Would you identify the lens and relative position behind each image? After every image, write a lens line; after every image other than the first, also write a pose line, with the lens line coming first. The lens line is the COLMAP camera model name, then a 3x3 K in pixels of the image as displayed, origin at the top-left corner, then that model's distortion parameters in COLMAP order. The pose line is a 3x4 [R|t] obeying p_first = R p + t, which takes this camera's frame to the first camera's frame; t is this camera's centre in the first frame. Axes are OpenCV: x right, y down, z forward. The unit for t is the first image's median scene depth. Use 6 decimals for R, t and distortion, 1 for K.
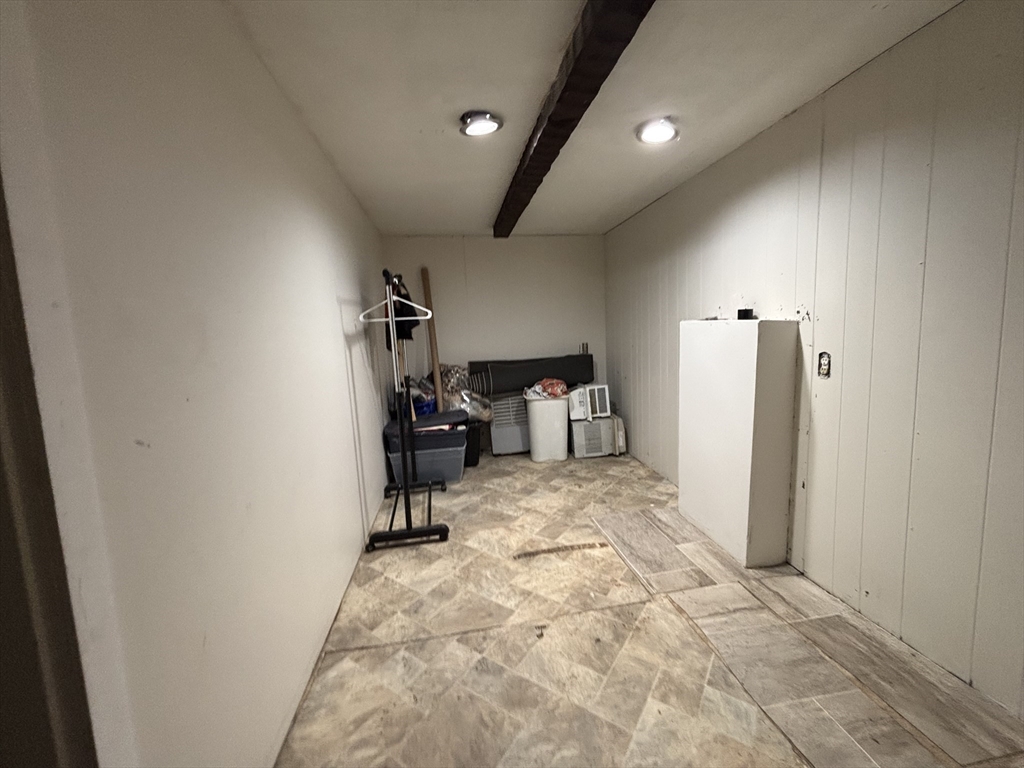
lens RADIAL K [[411.0, 0, 514.0], [0, 411.0, 381.3], [0, 0, 1]] dist [-0.000694, -0.000411]
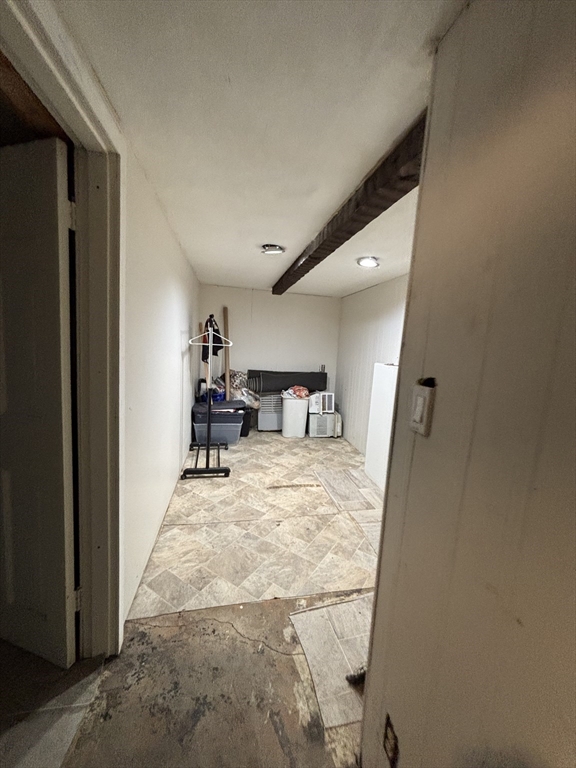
lens RADIAL K [[308.3, 0, 289.0], [0, 308.3, 384.6], [0, 0, 1]] dist [-0.000694, -0.000411]
pose [[0.994073, 0.096758, 0.049565, -0.015637], [-0.097502, 0.995153, 0.012817, -0.038905], [-0.048085, -0.017573, 0.998689, -0.316511]]
